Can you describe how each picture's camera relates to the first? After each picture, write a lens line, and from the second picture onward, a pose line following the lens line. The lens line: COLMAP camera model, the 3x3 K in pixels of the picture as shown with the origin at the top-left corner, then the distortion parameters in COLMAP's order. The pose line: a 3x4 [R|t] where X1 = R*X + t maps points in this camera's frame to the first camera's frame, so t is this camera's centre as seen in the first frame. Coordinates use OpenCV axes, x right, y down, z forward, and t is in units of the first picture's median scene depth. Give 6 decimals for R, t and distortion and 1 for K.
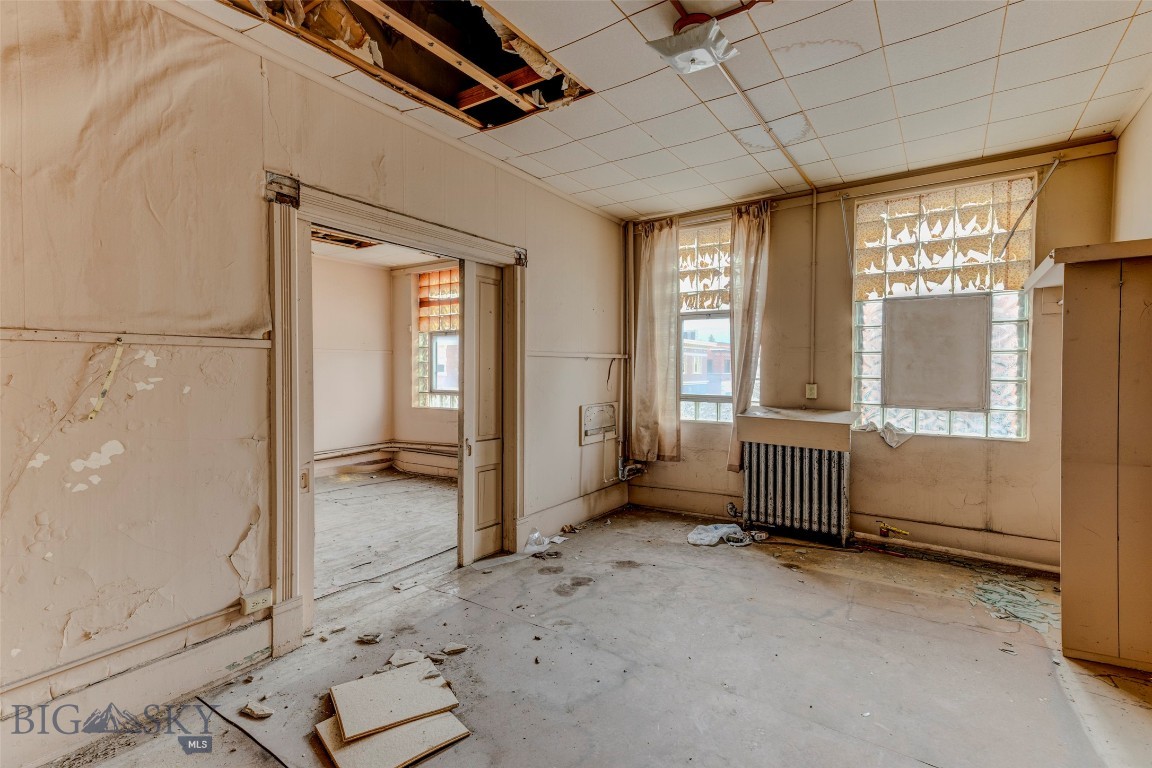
lens RADIAL K [[538.3, 0, 576.8], [0, 538.3, 386.5], [0, 0, 1]] dist [0.000017, -0.000032]
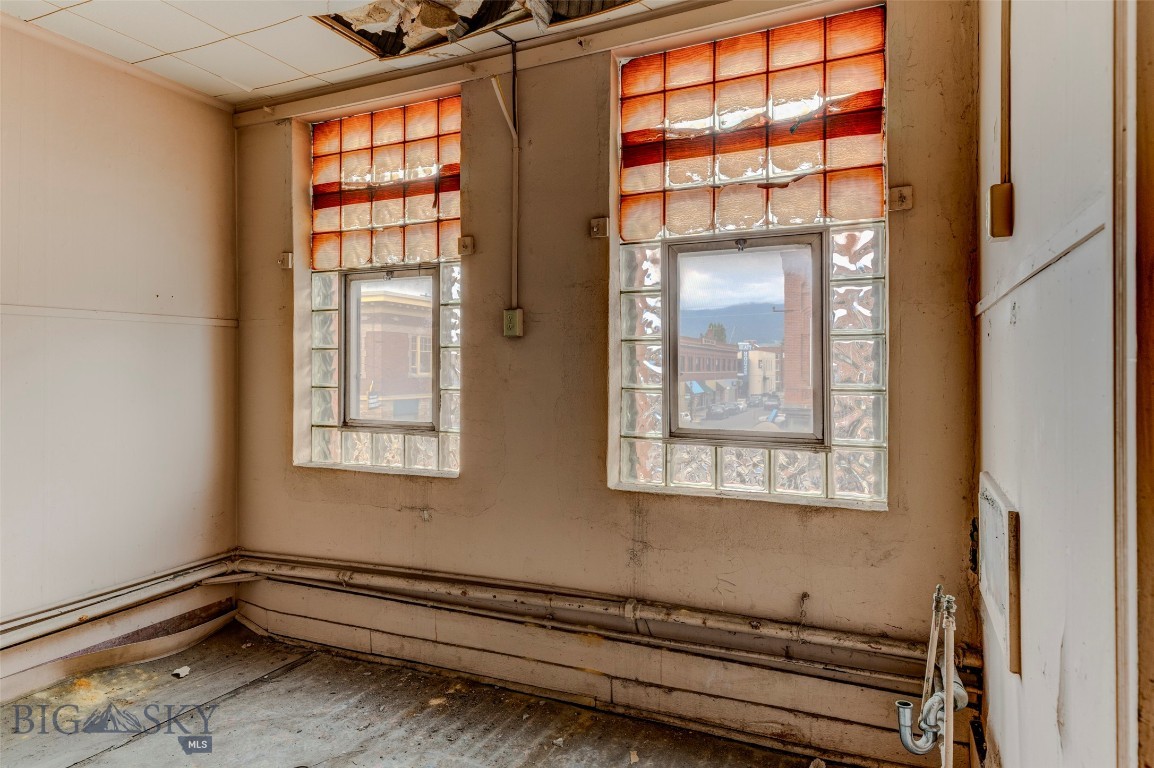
lens RADIAL K [[689.2, 0, 576.5], [0, 689.2, 373.5], [0, 0, 1]] dist [0.022548, -0.002655]
pose [[0.988533, -0.002274, 0.150987, -0.181092], [0.005650, 0.999743, -0.021939, -0.014836], [-0.150899, 0.022541, 0.988292, 0.480814]]
